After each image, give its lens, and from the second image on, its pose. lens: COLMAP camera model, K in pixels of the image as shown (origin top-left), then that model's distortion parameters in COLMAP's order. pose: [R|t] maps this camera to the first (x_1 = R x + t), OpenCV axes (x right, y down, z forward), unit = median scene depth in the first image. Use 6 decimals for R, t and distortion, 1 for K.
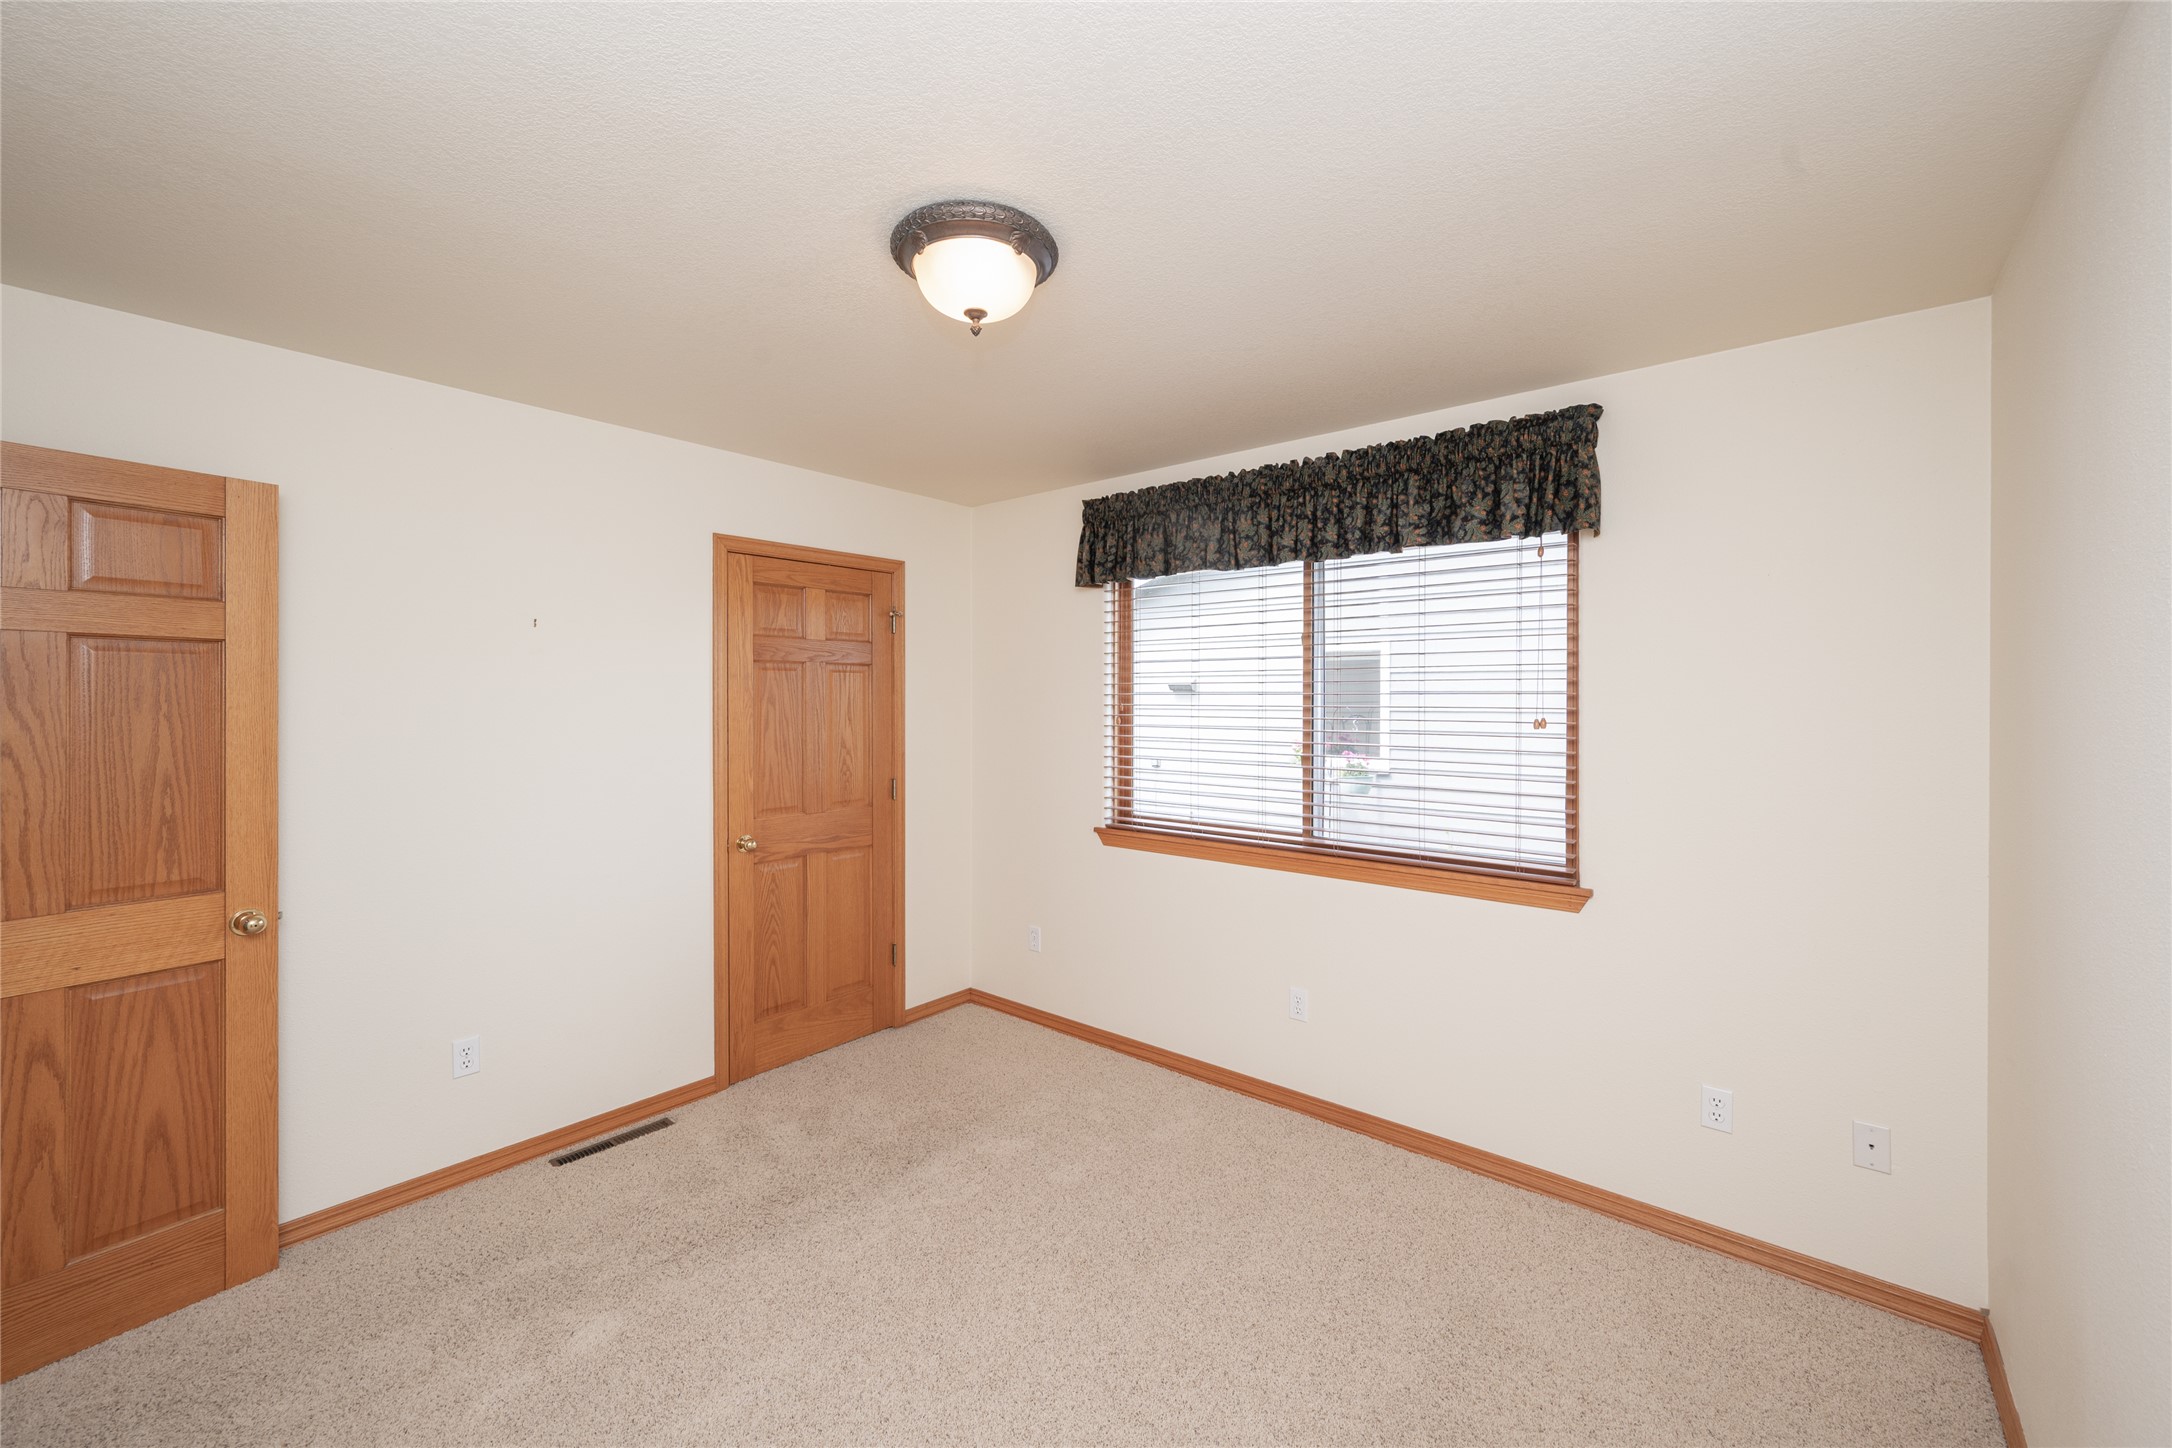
lens RADIAL K [[851.9, 0, 1090.1], [0, 851.9, 723.0], [0, 0, 1]] dist [-0.000361, 0.000014]
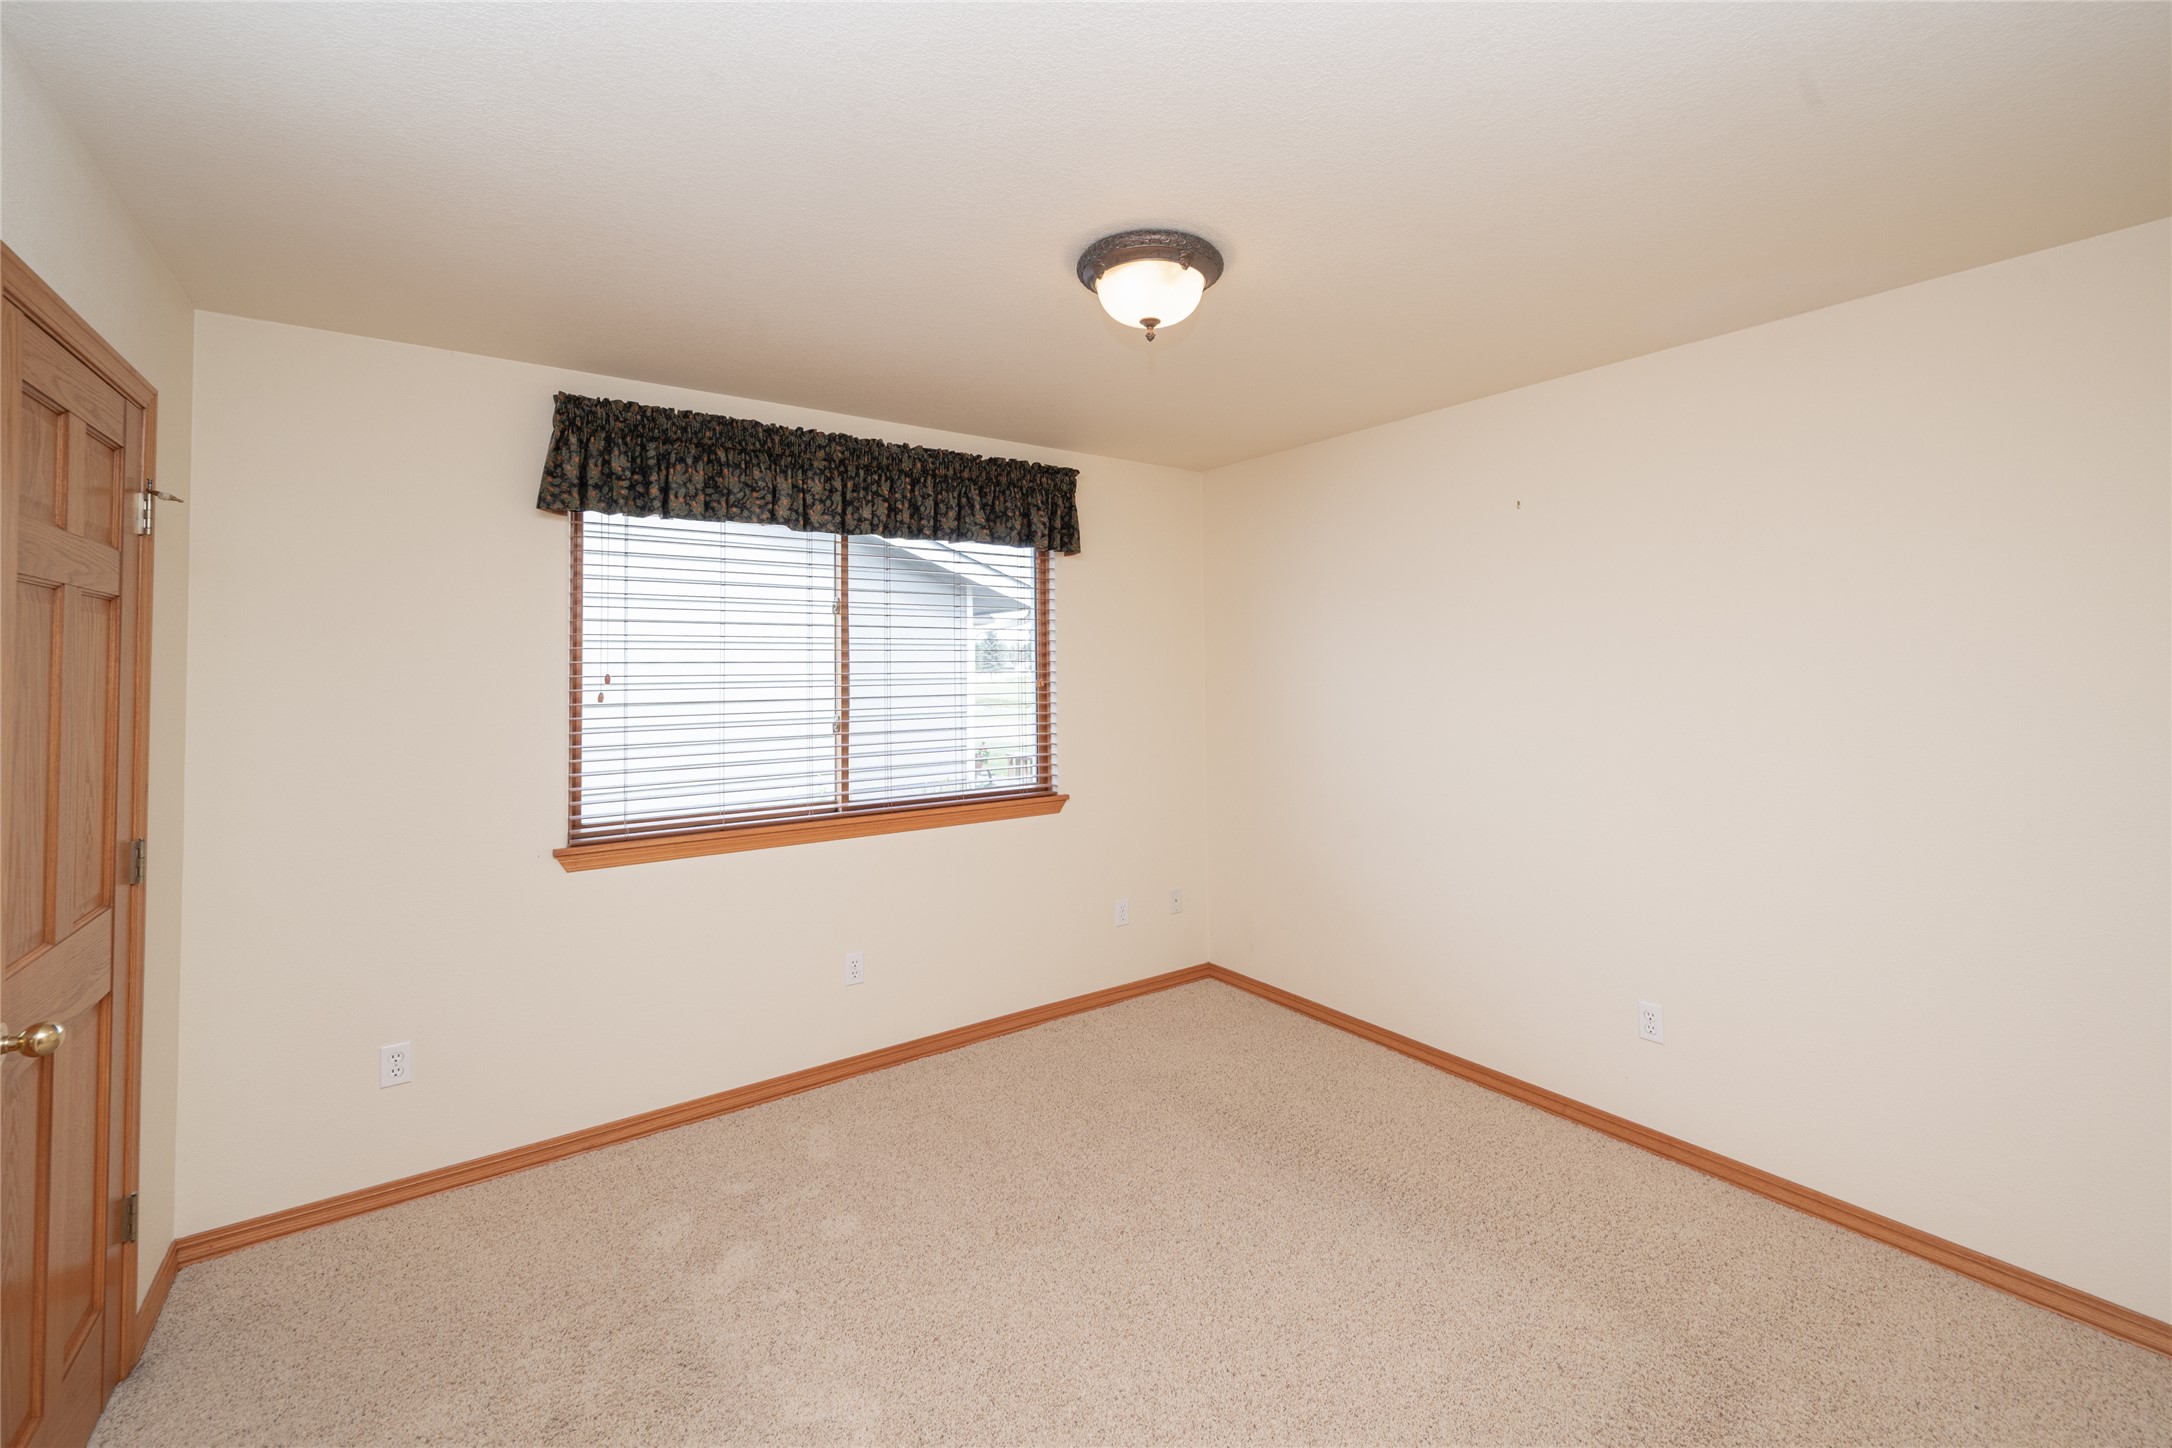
lens RADIAL K [[854.4, 0, 975.5], [0, 854.4, 654.1], [0, 0, 1]] dist [-0.000985, -0.000032]
pose [[0.312653, 0.009261, 0.949822, -0.676981], [0.034044, 0.999201, -0.020949, -0.016660], [-0.949257, 0.038886, 0.312087, 0.531180]]
